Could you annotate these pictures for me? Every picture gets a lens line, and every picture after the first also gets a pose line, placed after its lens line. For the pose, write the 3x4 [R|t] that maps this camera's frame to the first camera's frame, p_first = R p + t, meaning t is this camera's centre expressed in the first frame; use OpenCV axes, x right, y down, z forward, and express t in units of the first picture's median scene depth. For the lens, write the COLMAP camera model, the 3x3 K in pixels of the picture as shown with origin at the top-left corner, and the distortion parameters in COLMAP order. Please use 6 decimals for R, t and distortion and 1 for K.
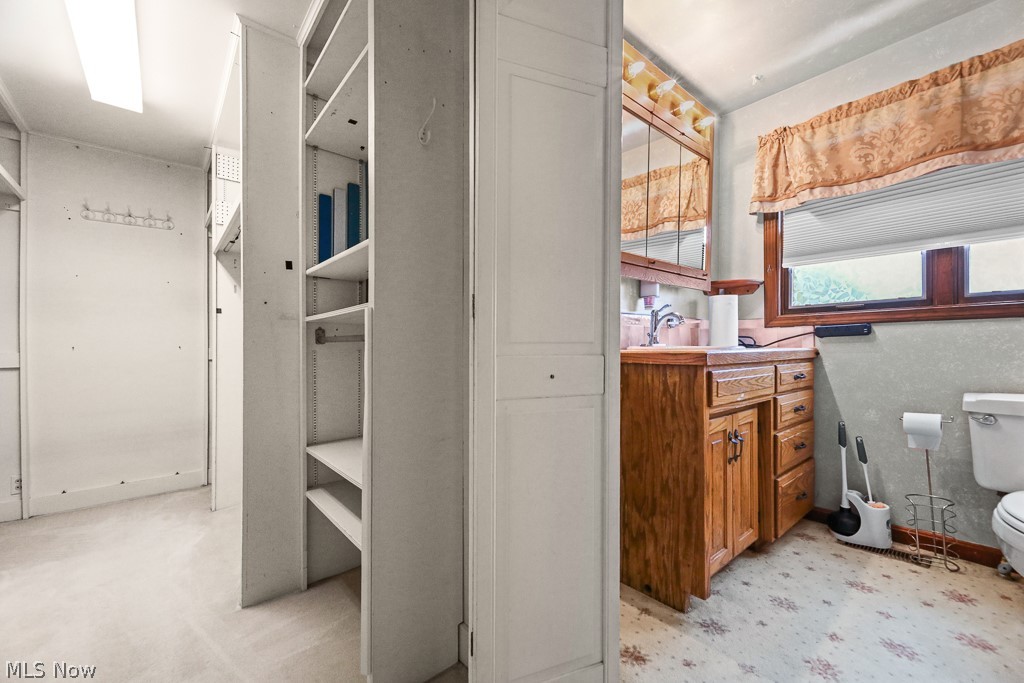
lens RADIAL K [[424.8, 0, 533.0], [0, 424.8, 345.2], [0, 0, 1]] dist [-0.001282, -0.000193]
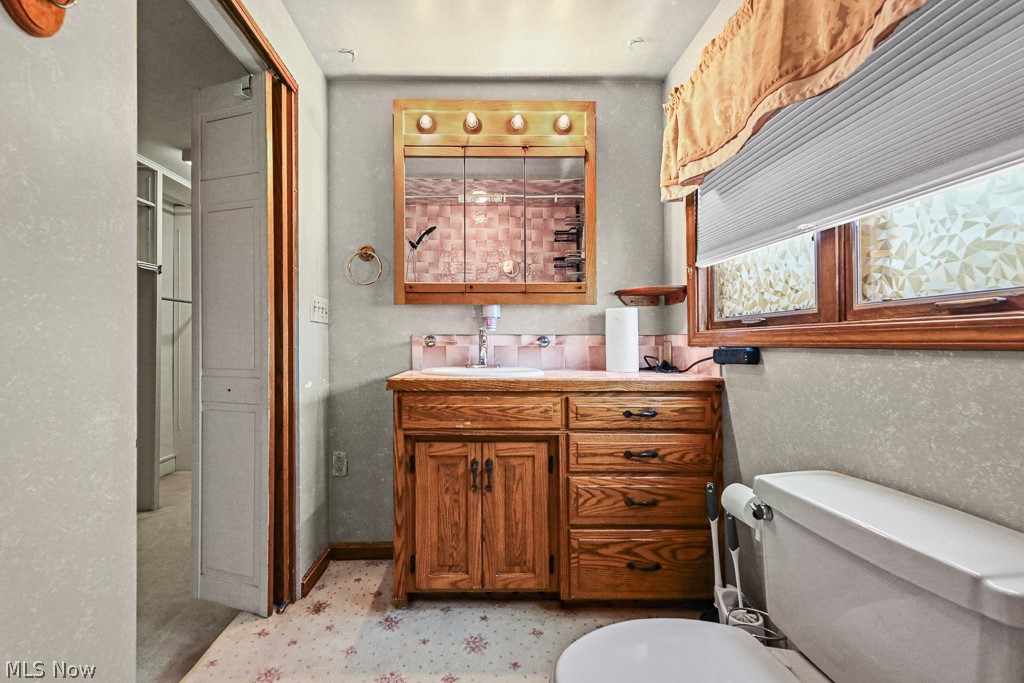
lens RADIAL K [[475.6, 0, 509.7], [0, 475.6, 330.9], [0, 0, 1]] dist [-0.002421, -0.000227]
pose [[0.749781, -0.001853, -0.661683, 1.058135], [-0.005242, 0.999948, -0.008740, -0.073394], [0.661665, 0.010021, 0.749733, 0.180359]]
